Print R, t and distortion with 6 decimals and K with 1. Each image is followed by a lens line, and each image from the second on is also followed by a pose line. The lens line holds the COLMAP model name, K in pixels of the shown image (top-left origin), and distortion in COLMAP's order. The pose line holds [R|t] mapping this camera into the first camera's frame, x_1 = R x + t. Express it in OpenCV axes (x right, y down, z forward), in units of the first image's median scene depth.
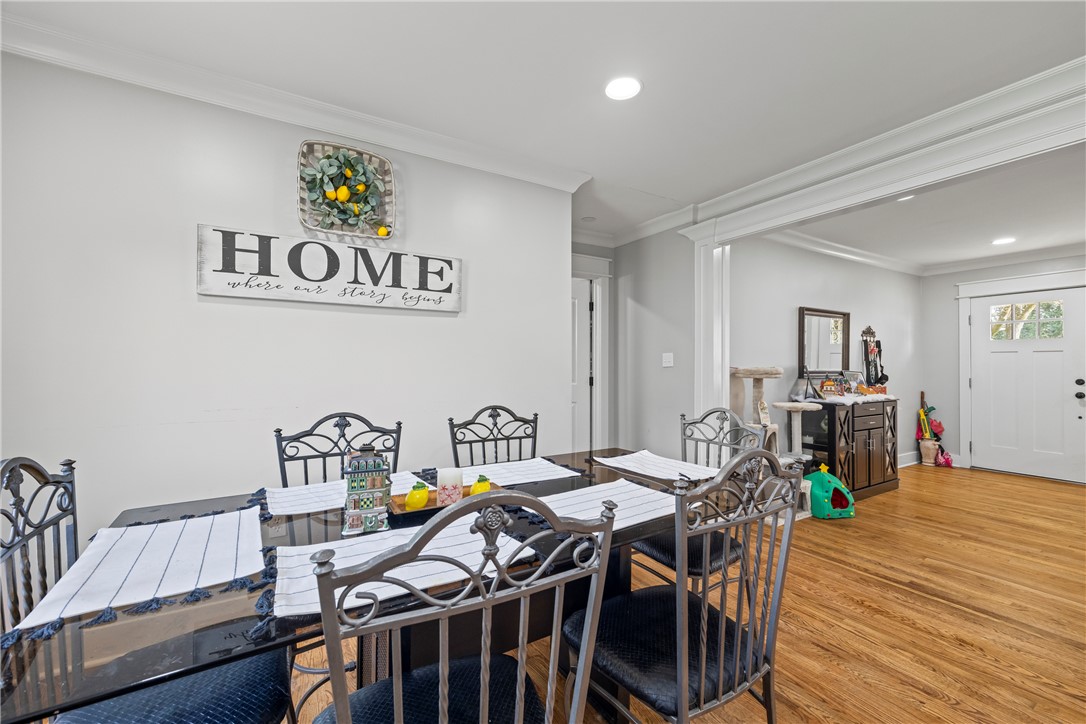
lens RADIAL K [[443.4, 0, 543.0], [0, 443.4, 362.0], [0, 0, 1]] dist [-0.006572, 0.000019]
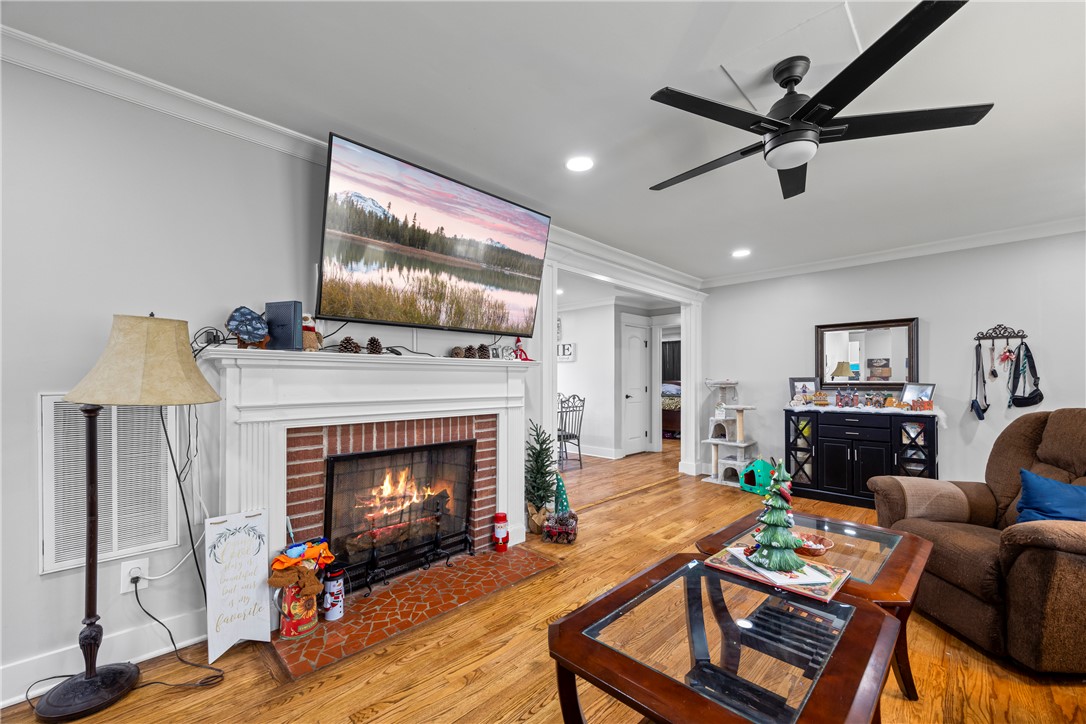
lens RADIAL K [[434.0, 0, 540.2], [0, 434.0, 375.9], [0, 0, 1]] dist [-0.000791, 0.000181]
pose [[0.248369, -0.014062, -0.968564, 2.722800], [0.013269, 0.999850, -0.011113, 0.010964], [0.968575, -0.010092, 0.248518, 0.093816]]
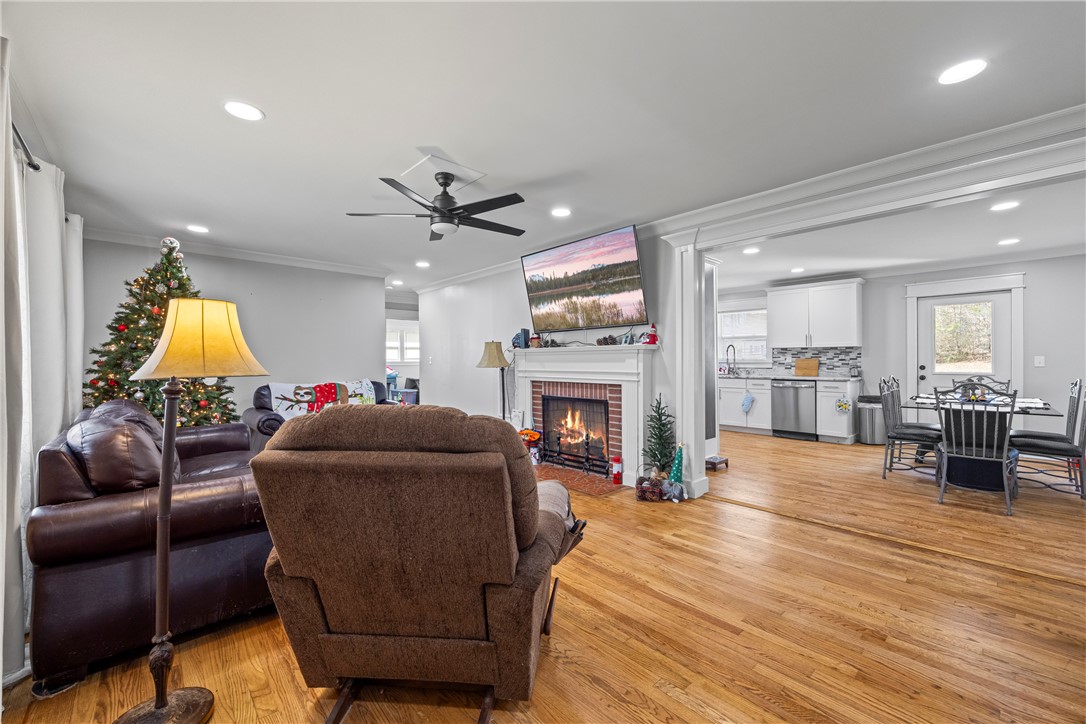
lens RADIAL K [[441.0, 0, 554.4], [0, 441.0, 362.3], [0, 0, 1]] dist [0.001029, 0.000268]
pose [[-0.973885, 0.000382, -0.227040, 2.084717], [0.002560, 0.999953, -0.009299, 0.034479], [0.227026, -0.009637, -0.973841, 2.031093]]
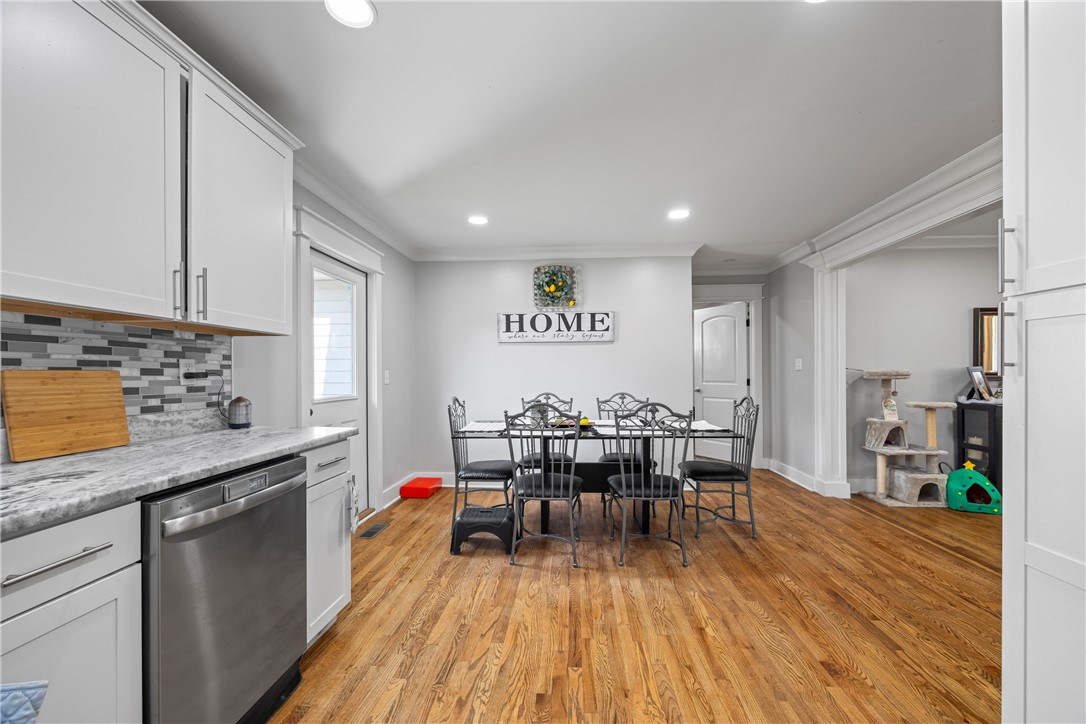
lens RADIAL K [[434.0, 0, 540.2], [0, 434.0, 375.9], [0, 0, 1]] dist [-0.000791, 0.000181]
pose [[0.818070, -0.004978, -0.575098, 0.625104], [0.015843, 0.999778, 0.013883, -0.002344], [0.574901, -0.020468, 0.817967, -0.655503]]
